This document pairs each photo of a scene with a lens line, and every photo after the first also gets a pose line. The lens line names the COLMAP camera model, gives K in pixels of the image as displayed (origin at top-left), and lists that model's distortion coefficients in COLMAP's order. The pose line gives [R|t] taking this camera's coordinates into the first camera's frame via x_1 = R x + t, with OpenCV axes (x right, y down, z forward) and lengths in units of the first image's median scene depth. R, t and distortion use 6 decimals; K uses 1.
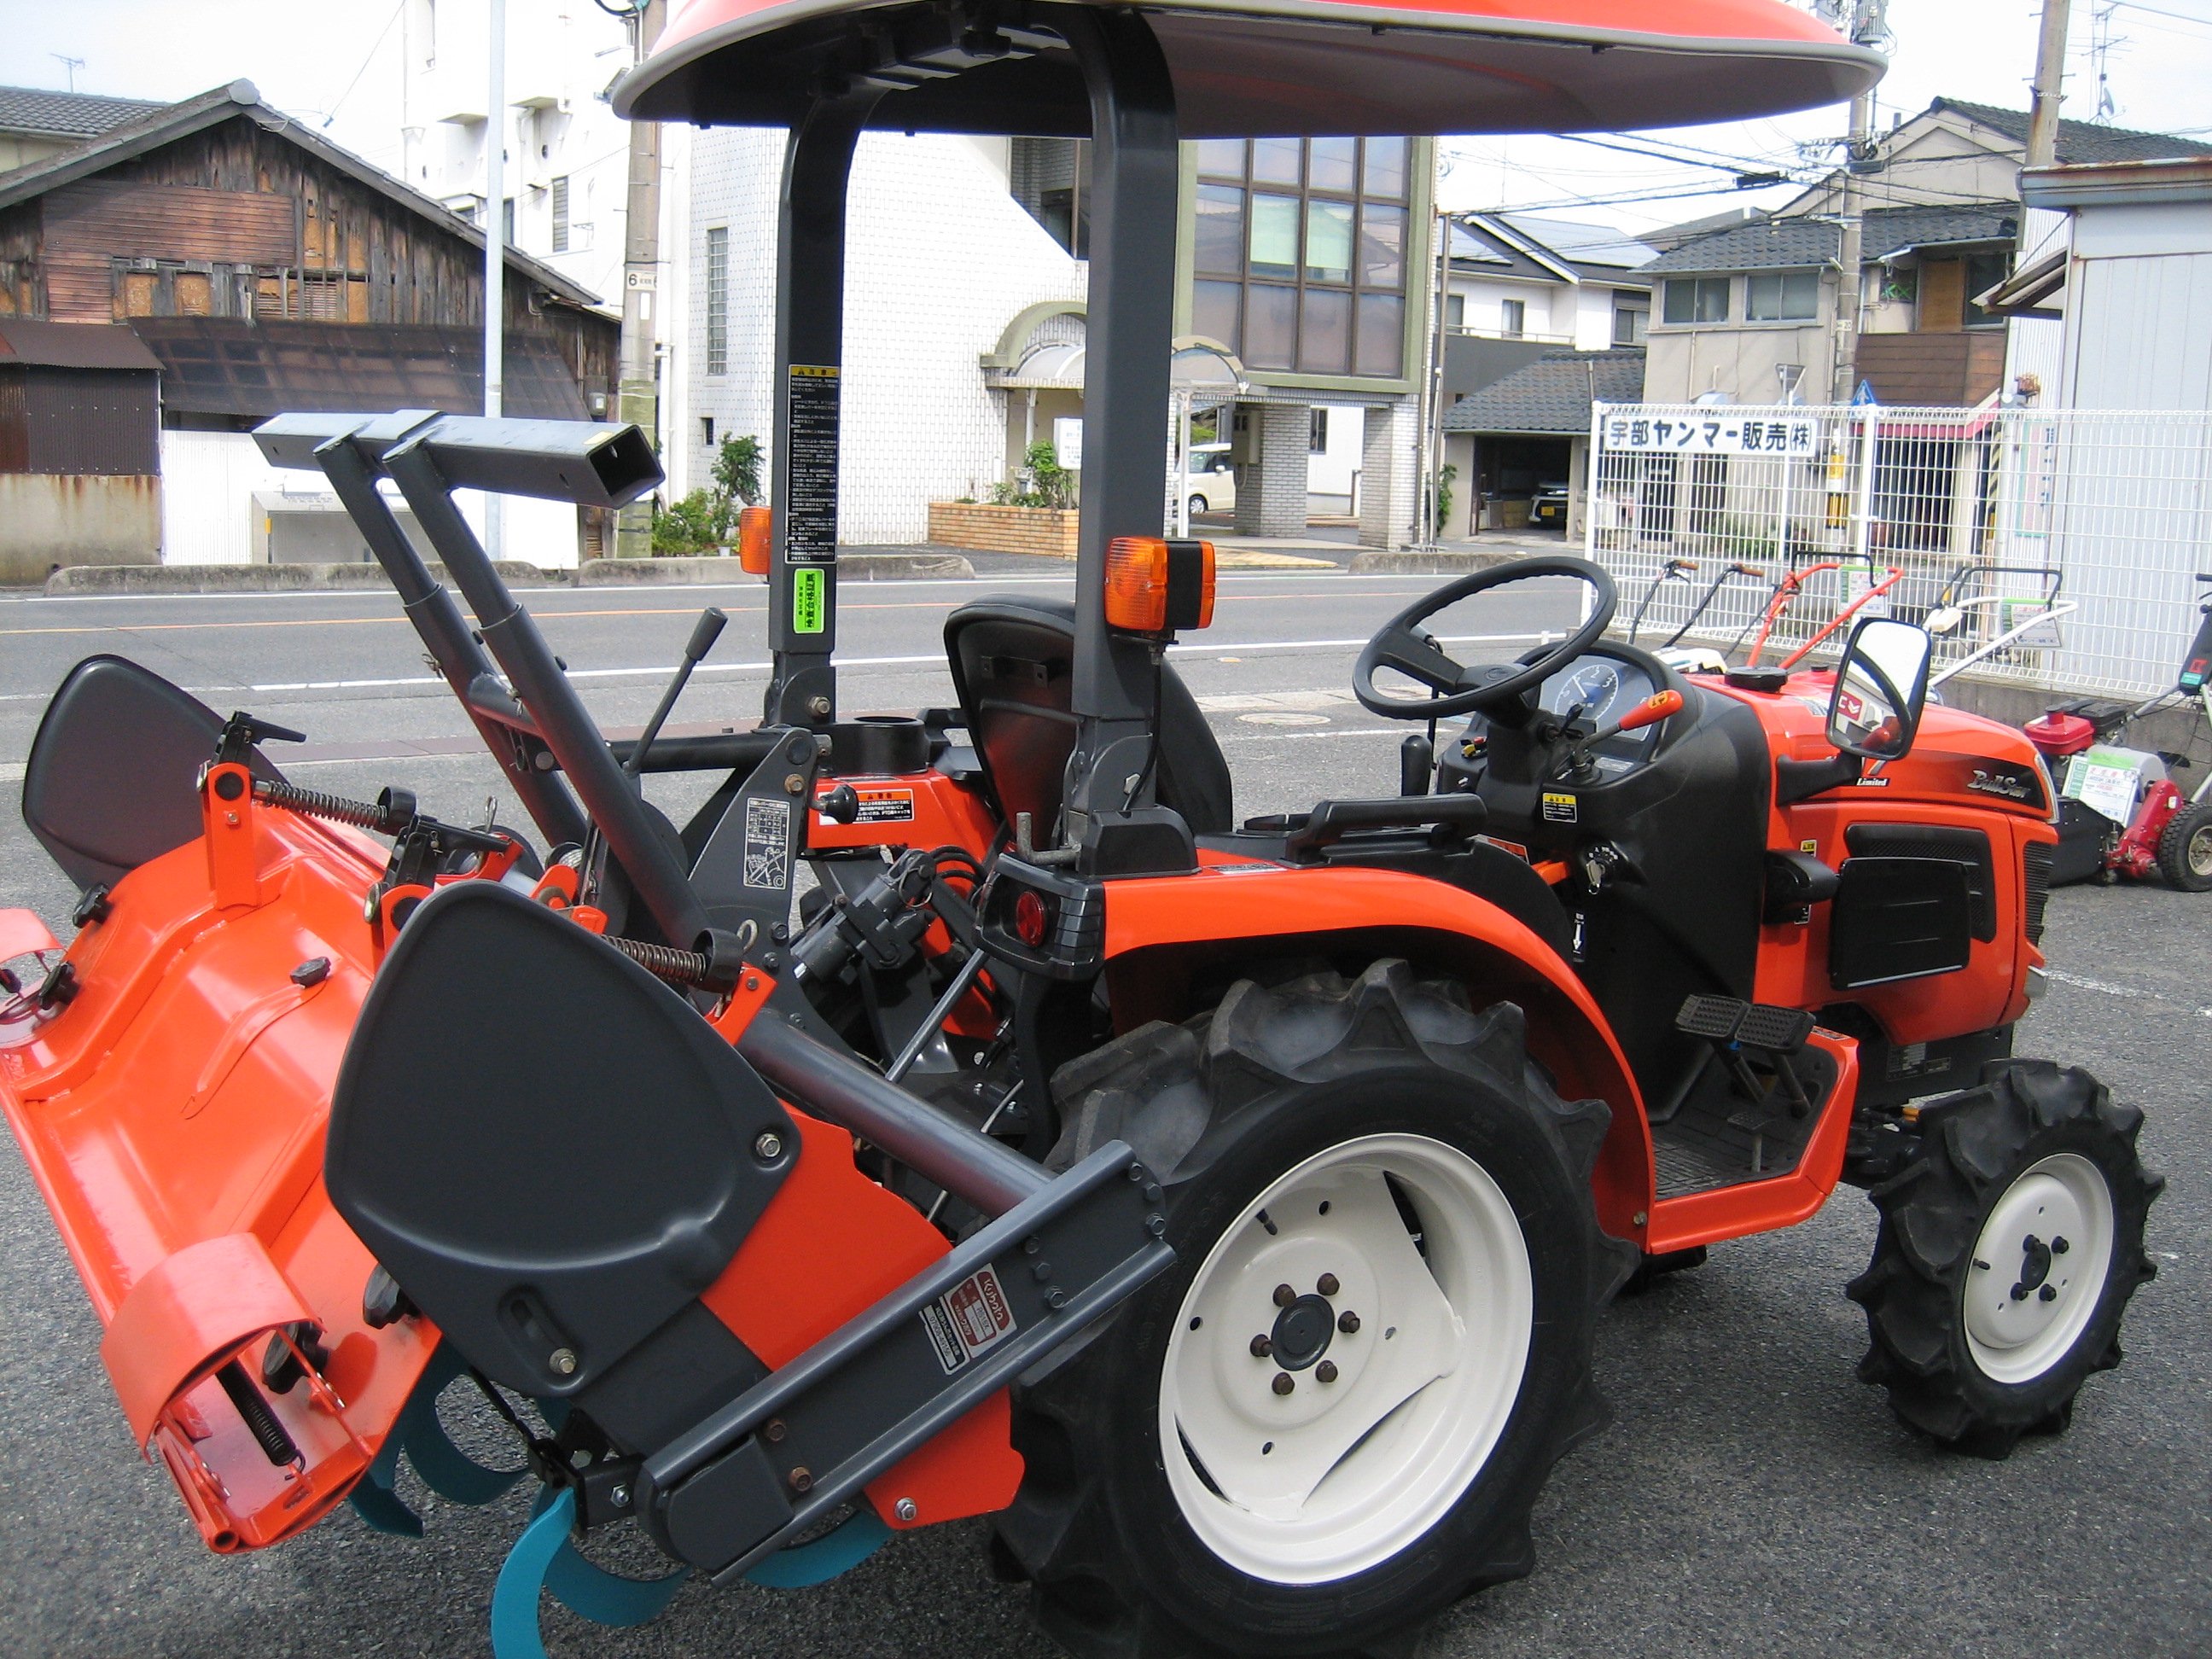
lens RADIAL K [[2299.2, 0, 1106.2], [0, 2299.2, 843.6], [0, 0, 1]] dist [-0.059349, 0.000000]
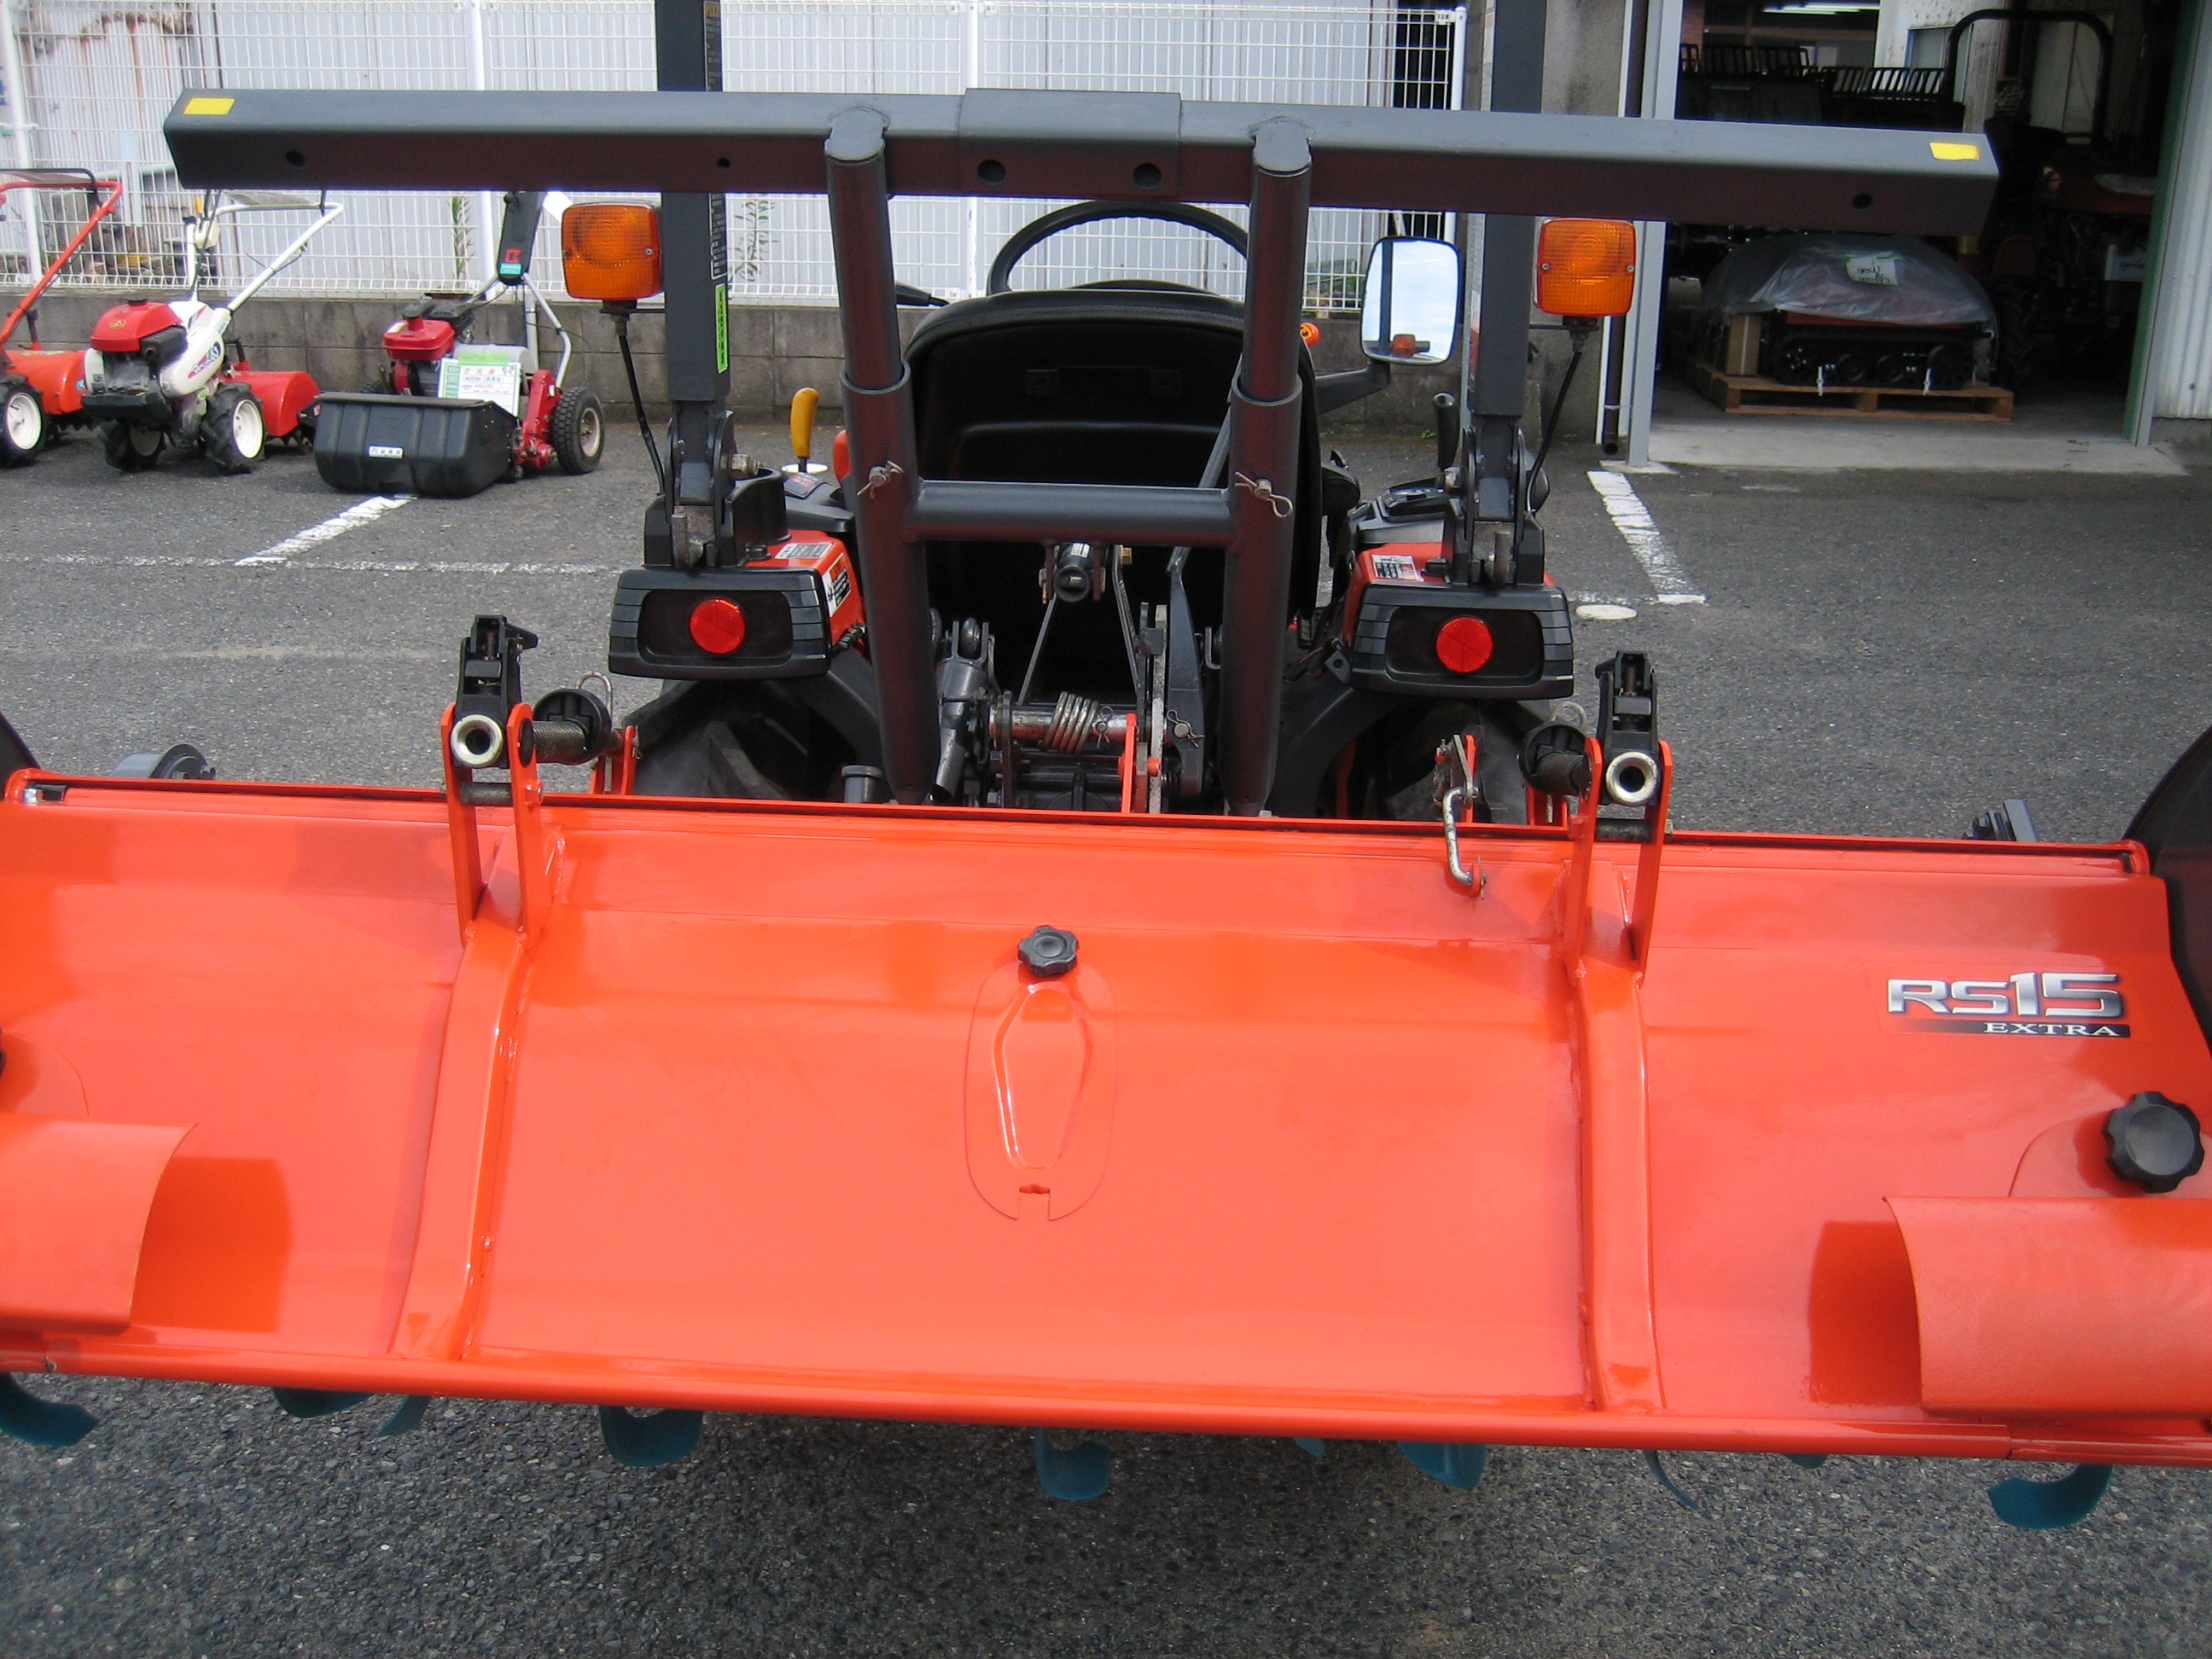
lens RADIAL K [[2299.2, 0, 1109.3], [0, 2299.2, 824.6], [0, 0, 1]] dist [-0.059349, 0.000000]
pose [[0.580537, -0.275756, 0.766117, -0.232876], [0.147185, 0.960945, 0.234351, -0.034898], [-0.800820, -0.023288, 0.598452, 0.169517]]
